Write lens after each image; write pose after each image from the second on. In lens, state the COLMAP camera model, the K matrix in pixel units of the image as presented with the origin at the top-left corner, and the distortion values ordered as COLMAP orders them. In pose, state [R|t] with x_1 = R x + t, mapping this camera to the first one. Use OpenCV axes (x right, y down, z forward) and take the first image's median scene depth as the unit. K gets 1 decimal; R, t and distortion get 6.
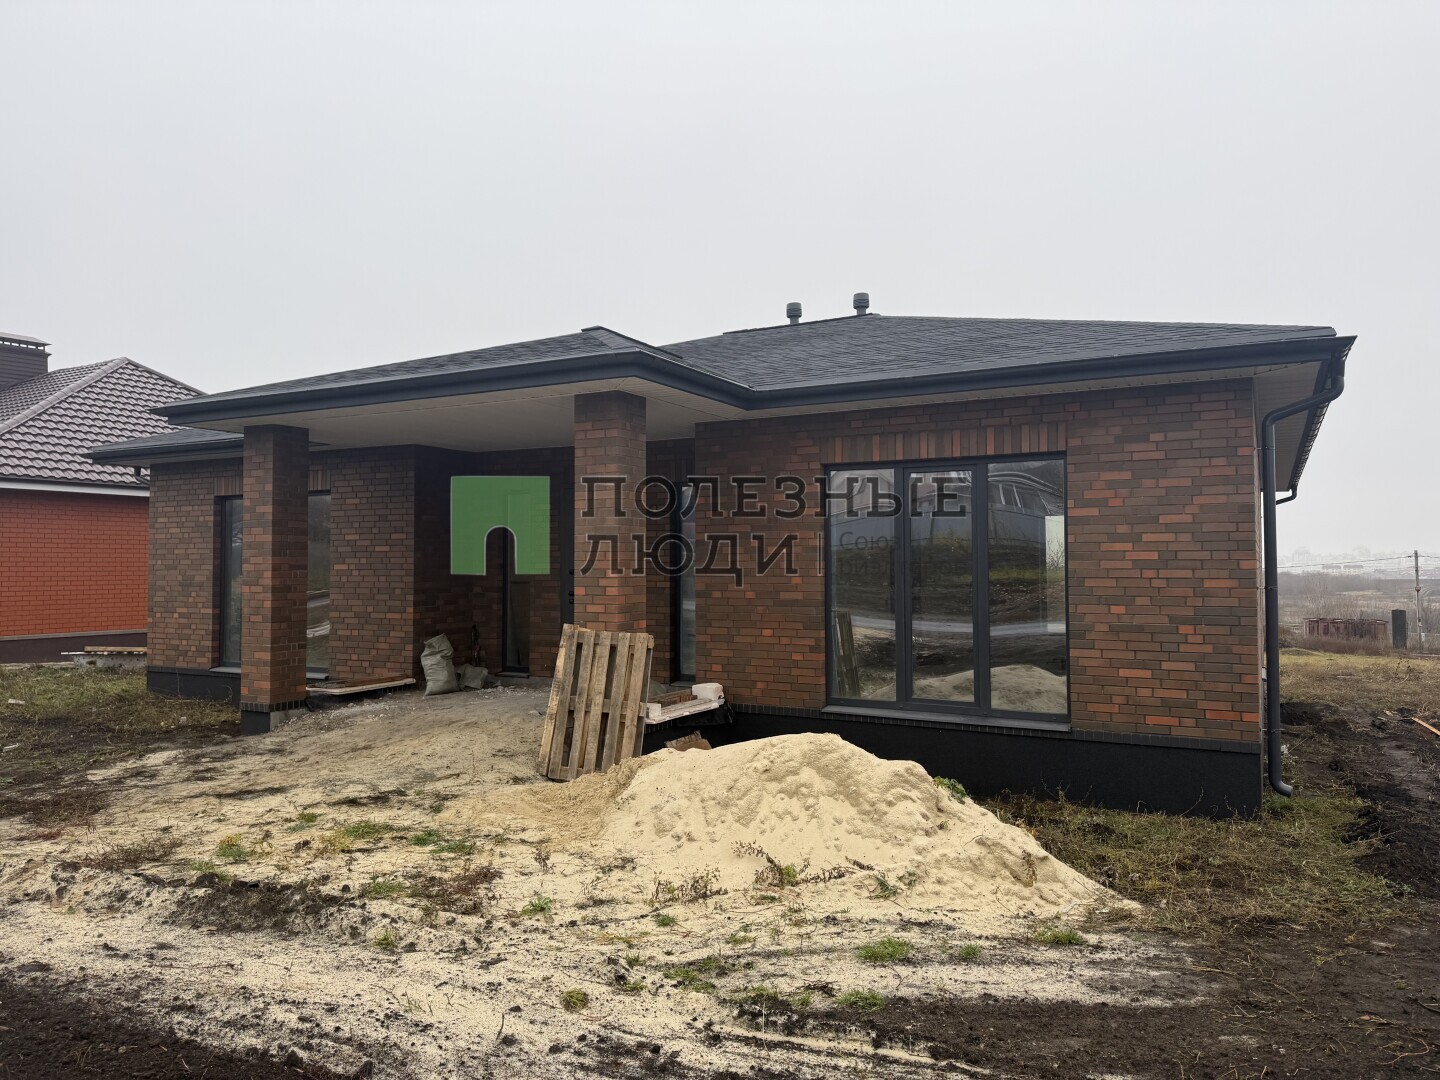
lens RADIAL K [[1013.6, 0, 720.0], [0, 1013.6, 540.0], [0, 0, 1]] dist [0.183621, -0.404807]
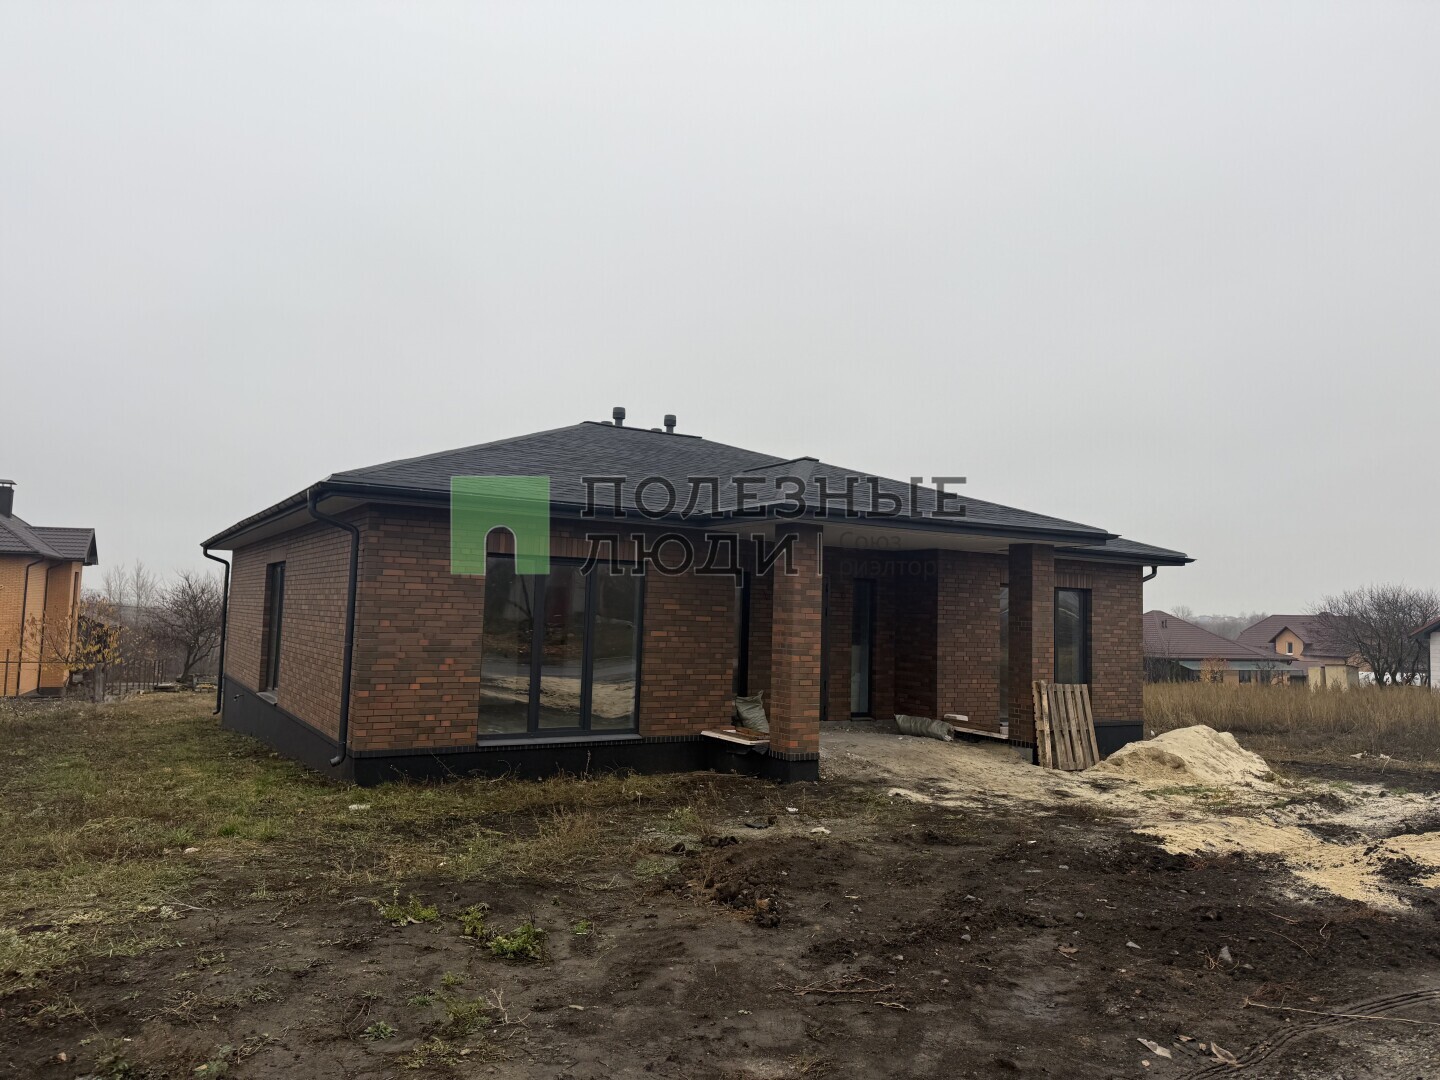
lens RADIAL K [[1016.2, 0, 727.1], [0, 1016.2, 550.8], [0, 0, 1]] dist [0.182473, -0.377435]
pose [[0.502884, 0.073019, 0.861264, -1.599242], [-0.054888, 0.997112, -0.052487, -0.011121], [-0.862609, -0.020878, 0.505440, 0.495462]]
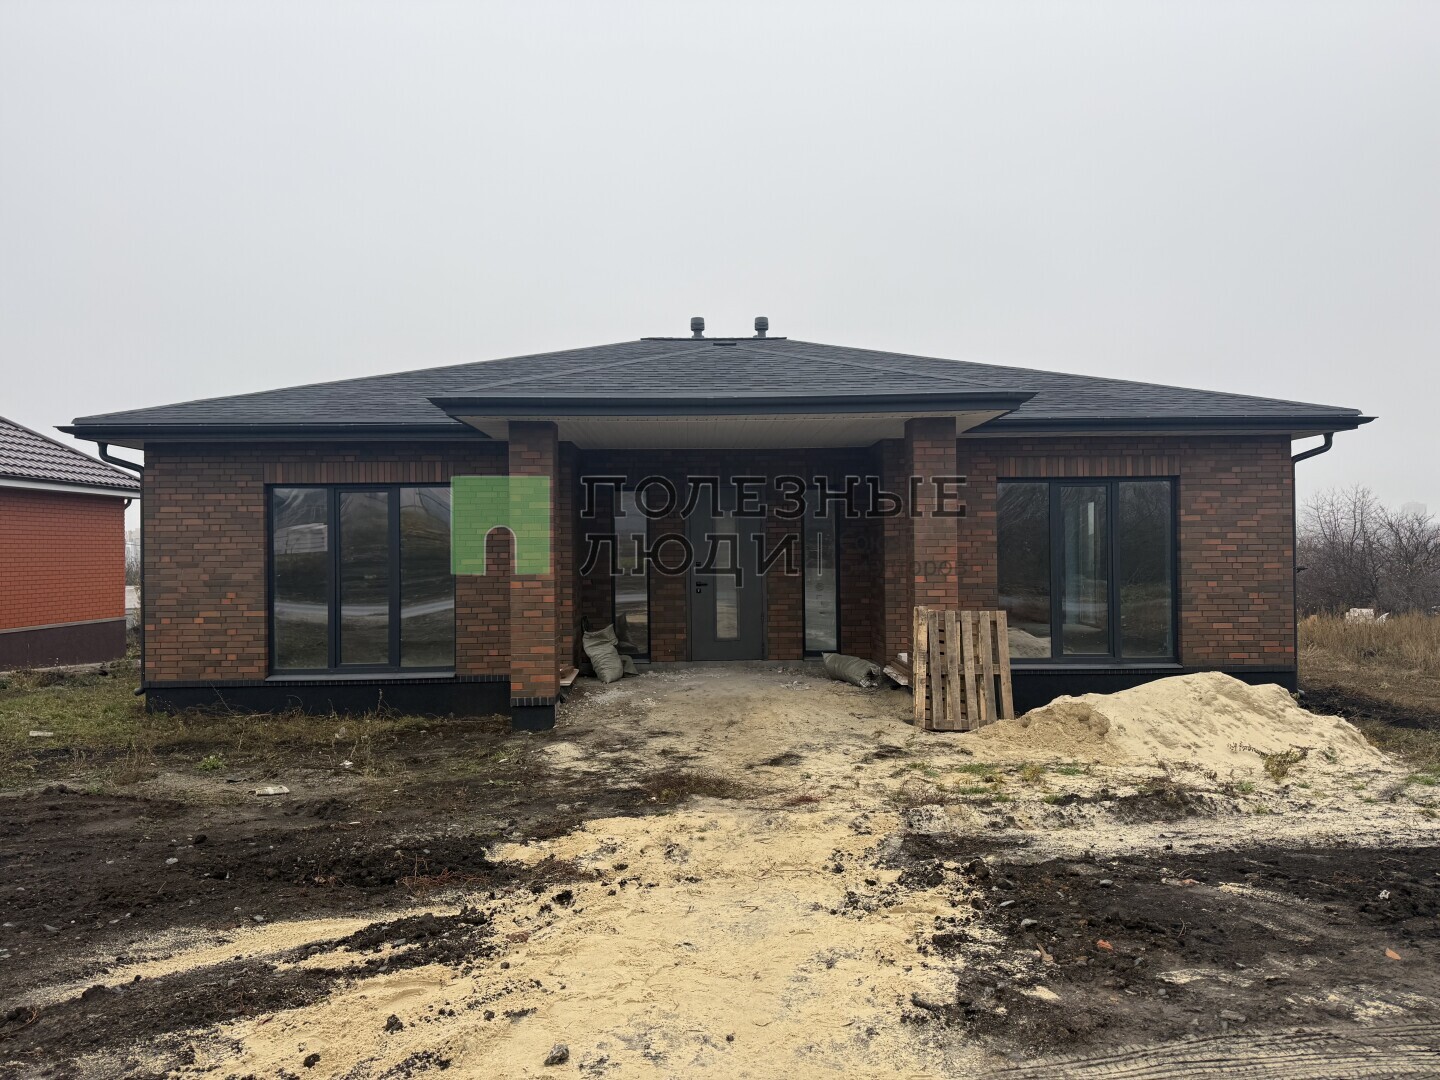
lens RADIAL K [[1016.2, 0, 727.1], [0, 1016.2, 550.8], [0, 0, 1]] dist [0.182473, -0.377435]
pose [[0.865647, -0.006669, 0.500610, -0.813550], [-0.004393, 0.999772, 0.020914, -0.007327], [-0.500635, -0.020304, 0.865420, 0.044998]]
